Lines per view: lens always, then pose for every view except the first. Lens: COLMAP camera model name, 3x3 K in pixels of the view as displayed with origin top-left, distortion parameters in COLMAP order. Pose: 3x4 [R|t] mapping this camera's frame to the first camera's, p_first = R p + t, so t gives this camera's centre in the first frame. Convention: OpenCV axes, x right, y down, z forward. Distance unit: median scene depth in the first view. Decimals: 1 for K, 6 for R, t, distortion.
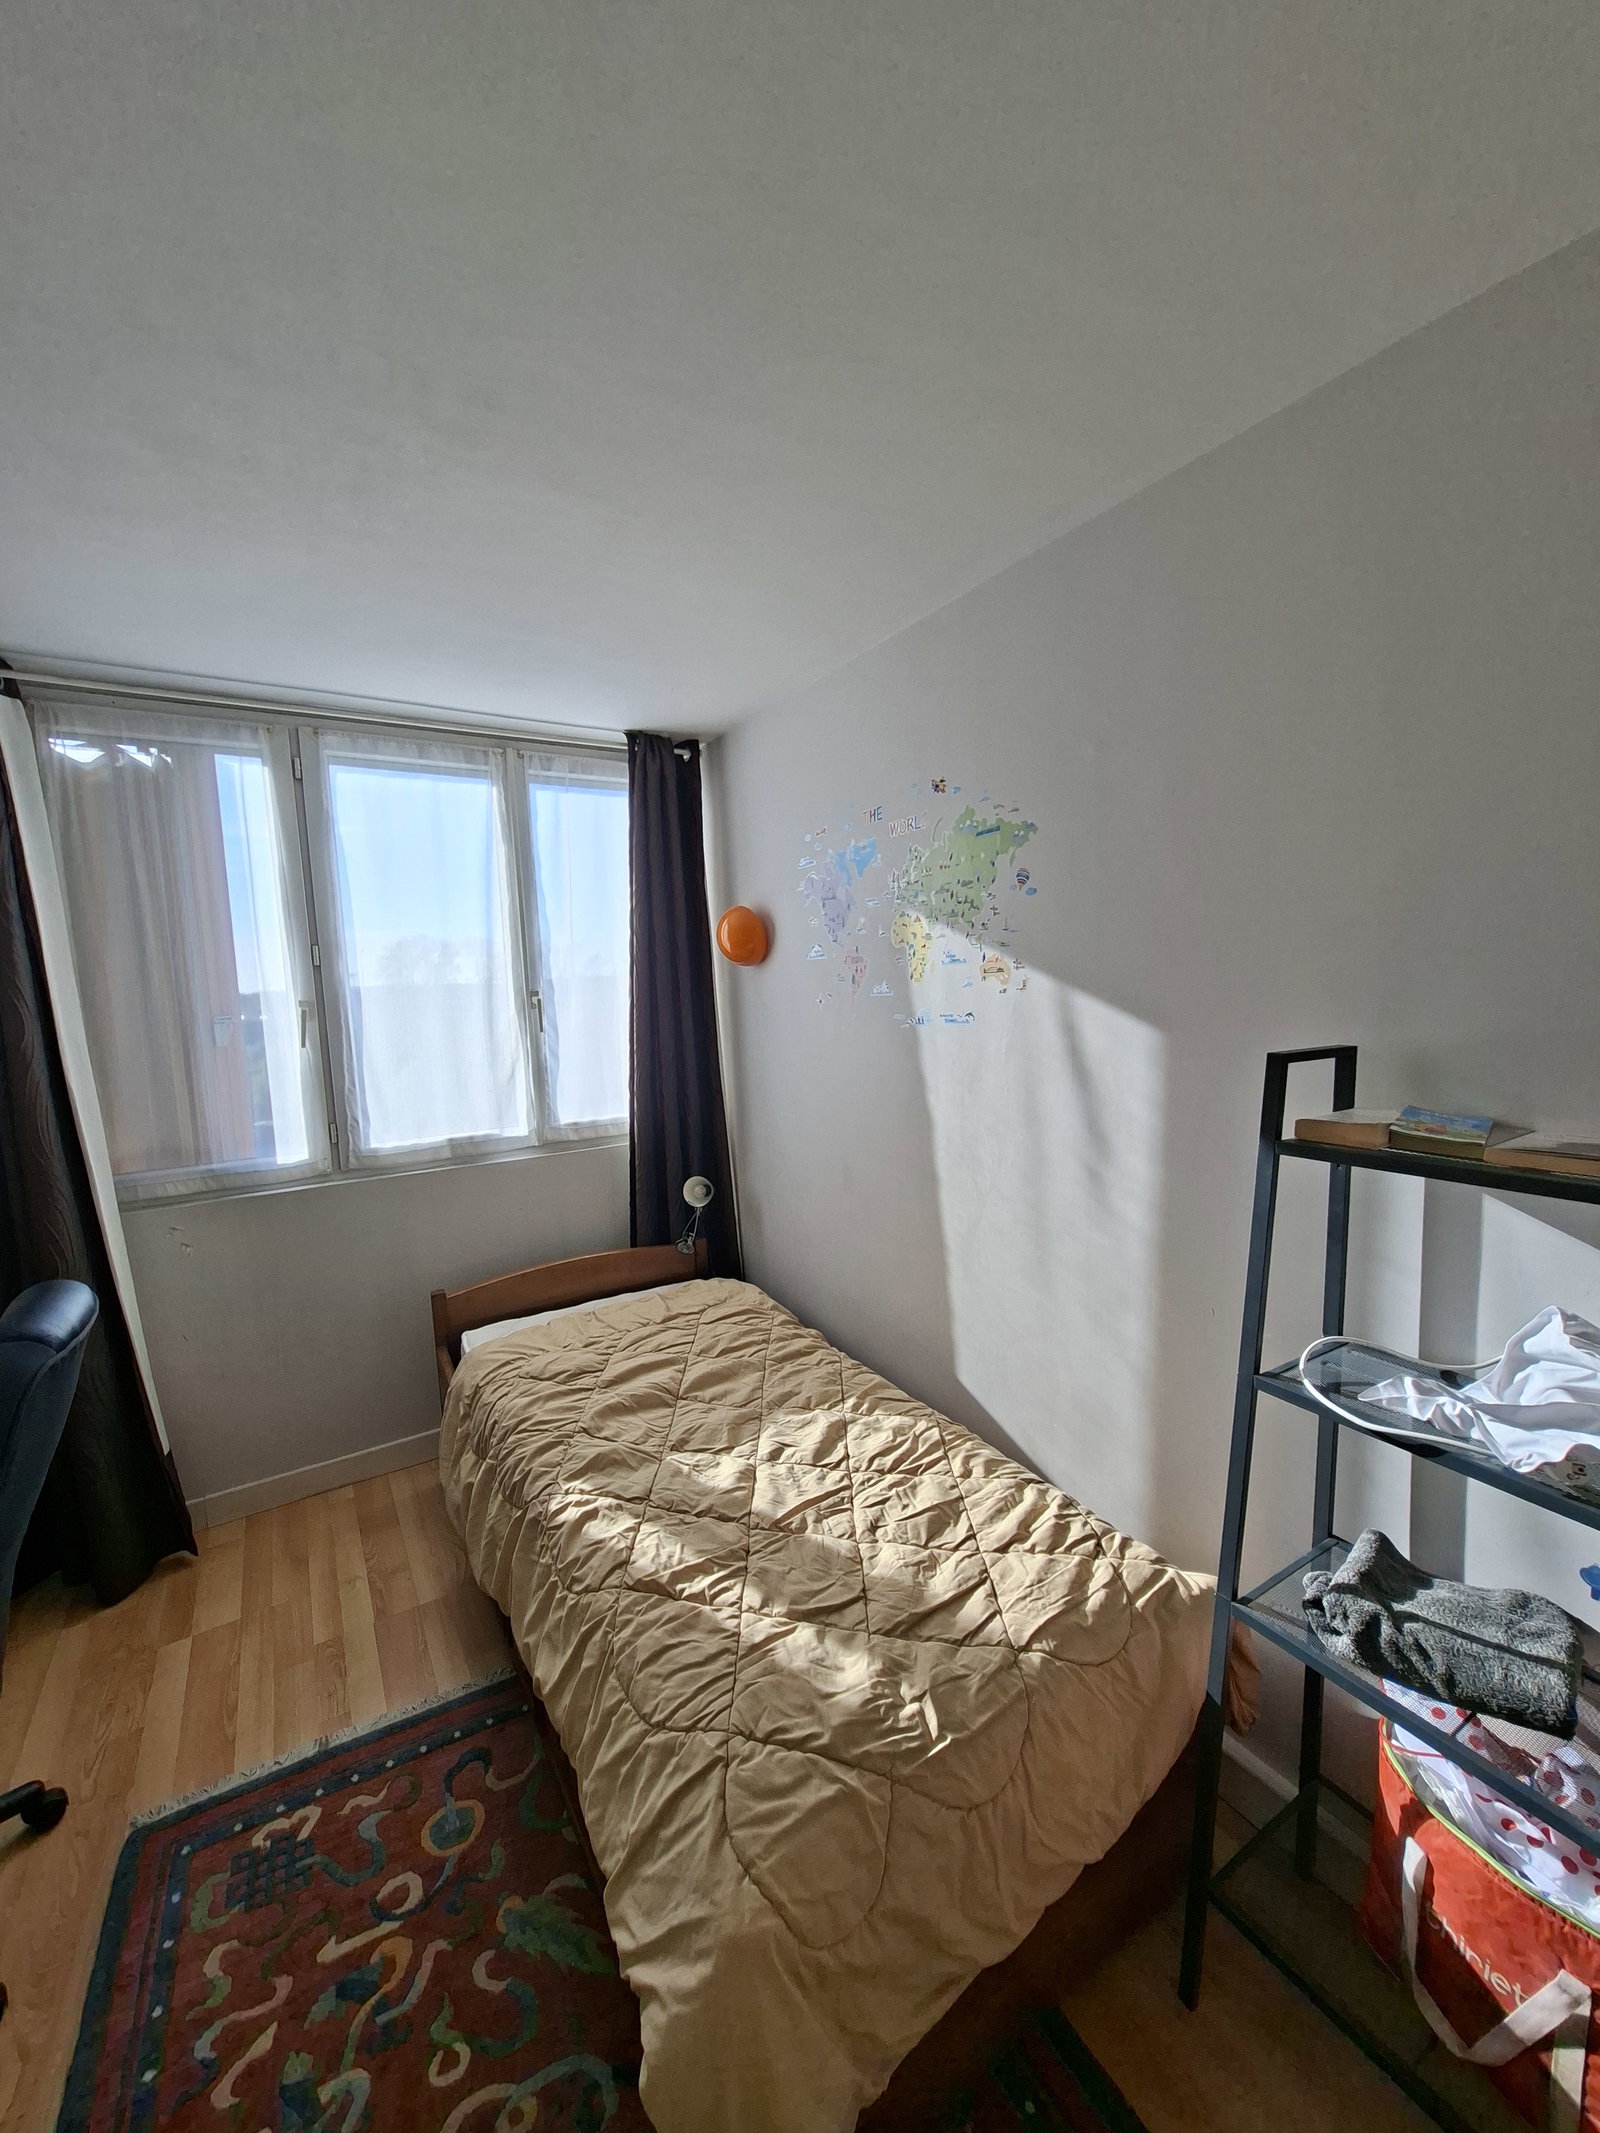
lens RADIAL K [[850.9, 0, 800.6], [0, 850.9, 1085.9], [0, 0, 1]] dist [-0.011417, 0.005823]
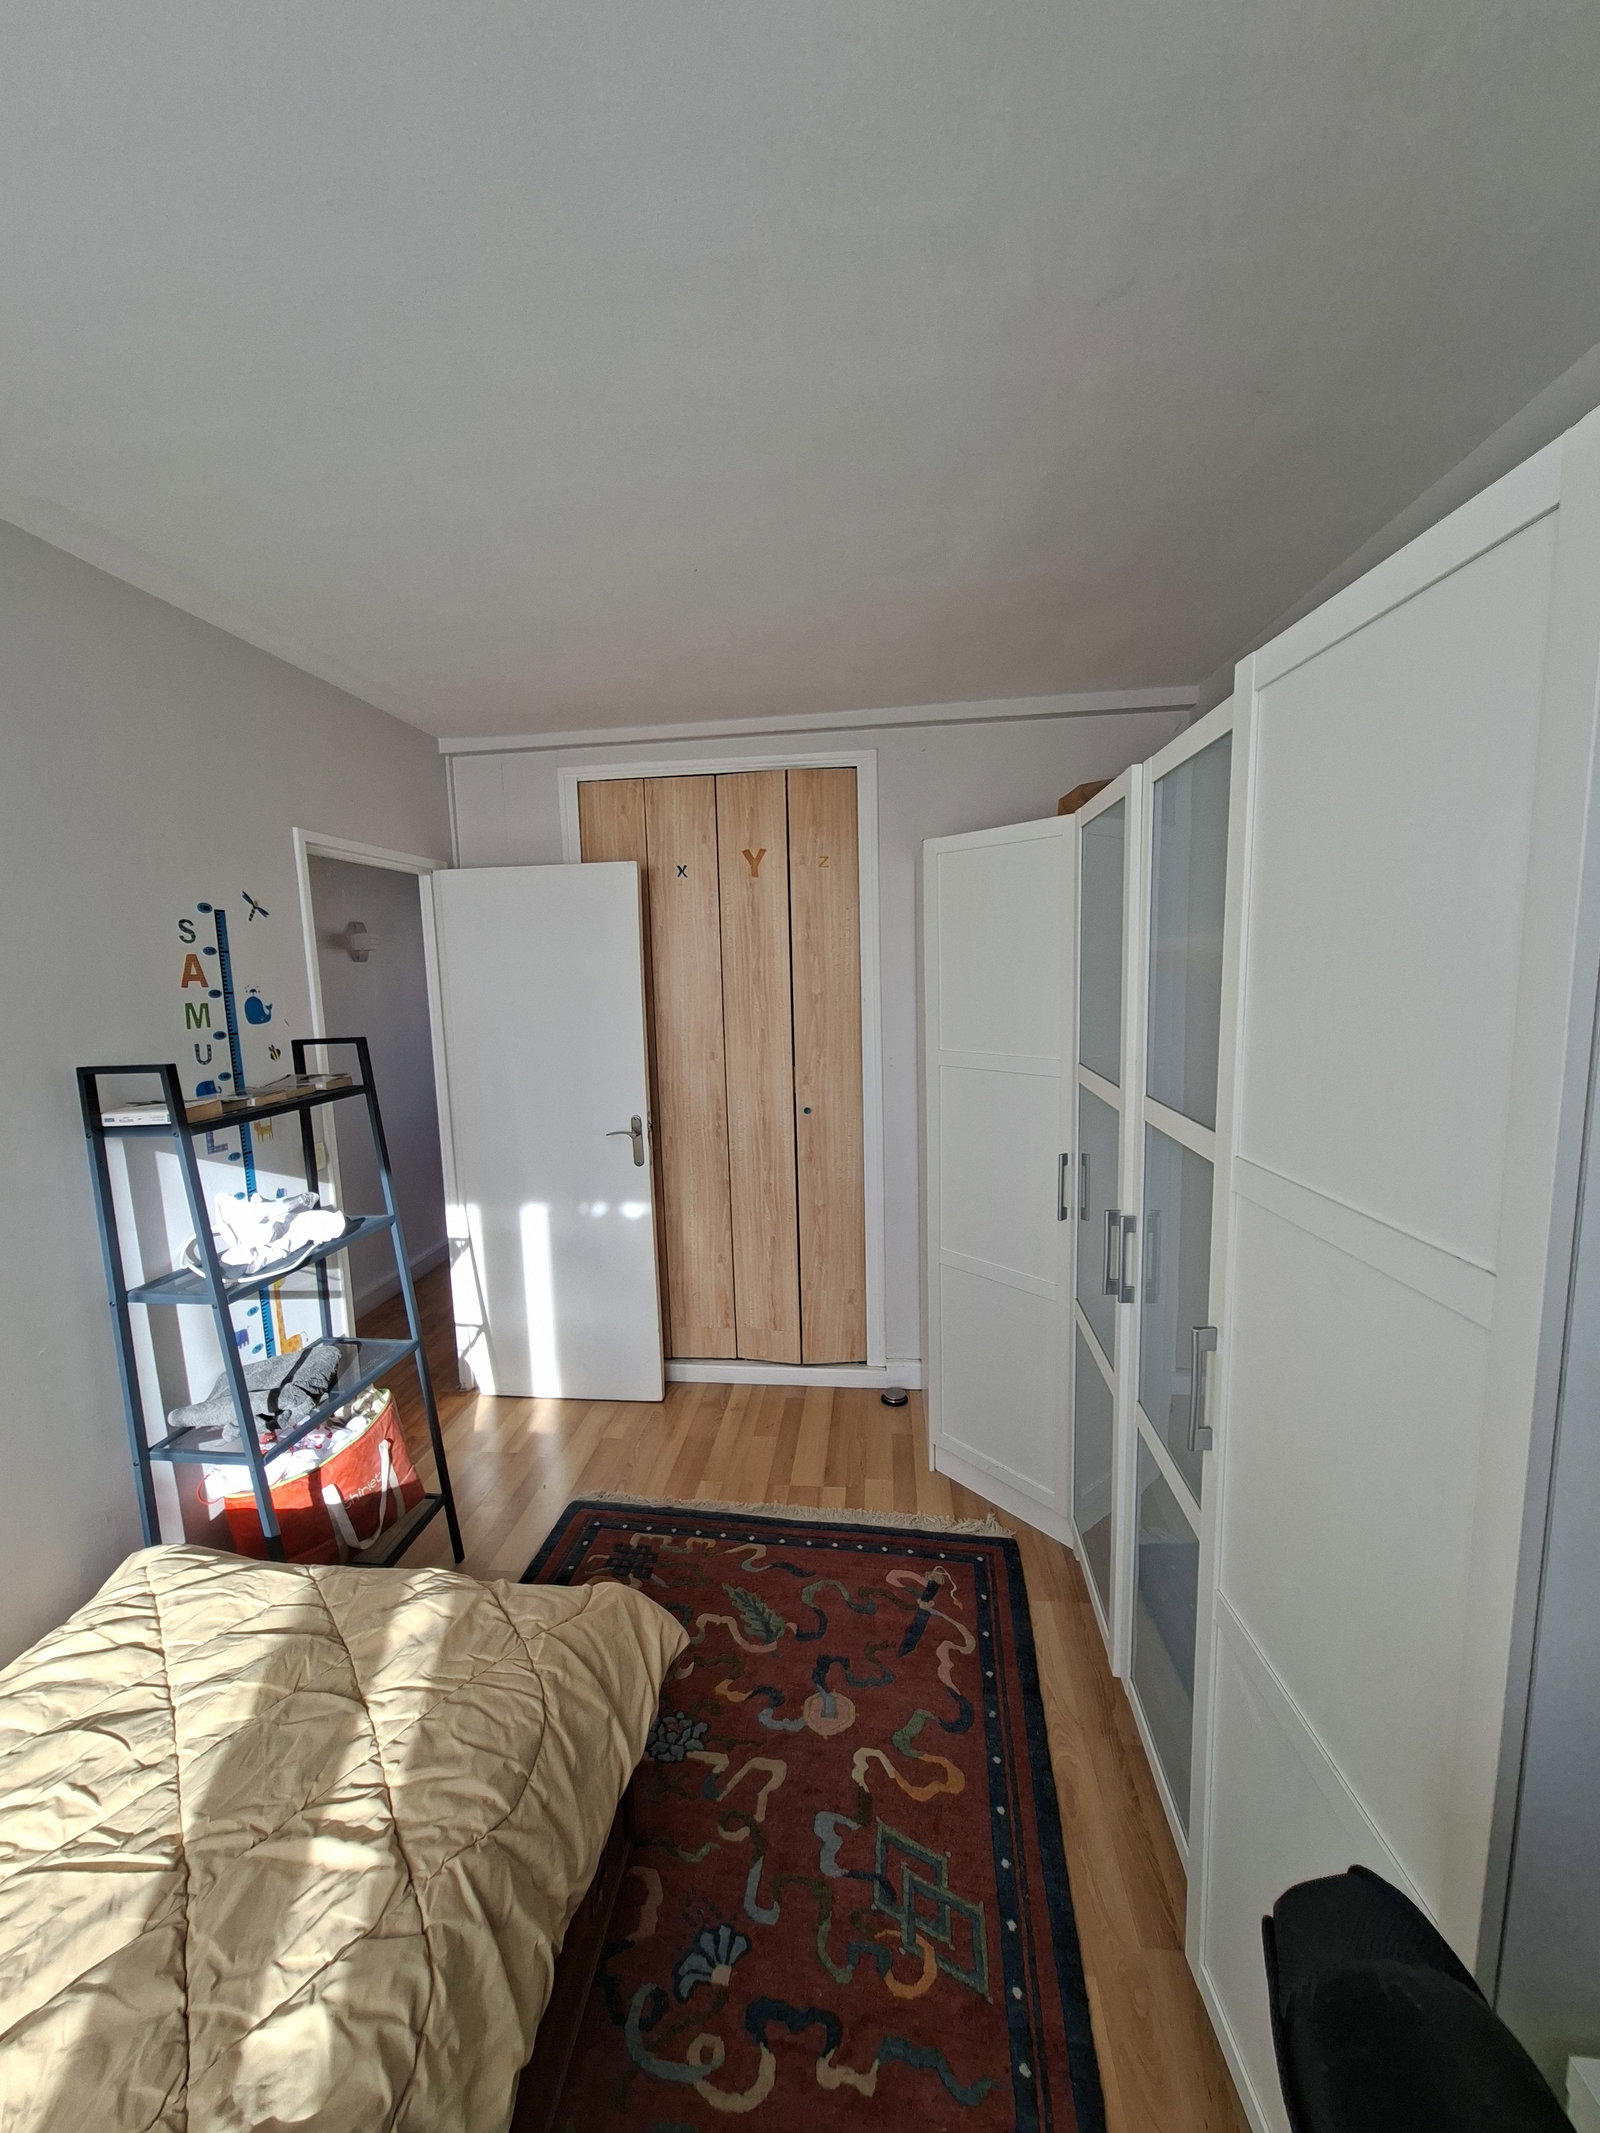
lens RADIAL K [[850.9, 0, 800.6], [0, 850.9, 1085.9], [0, 0, 1]] dist [-0.011417, 0.005823]
pose [[-0.789325, -0.032320, 0.613124, -0.878158], [0.133918, 0.965507, 0.223300, -0.144131], [-0.599193, 0.258365, -0.757770, 1.199328]]
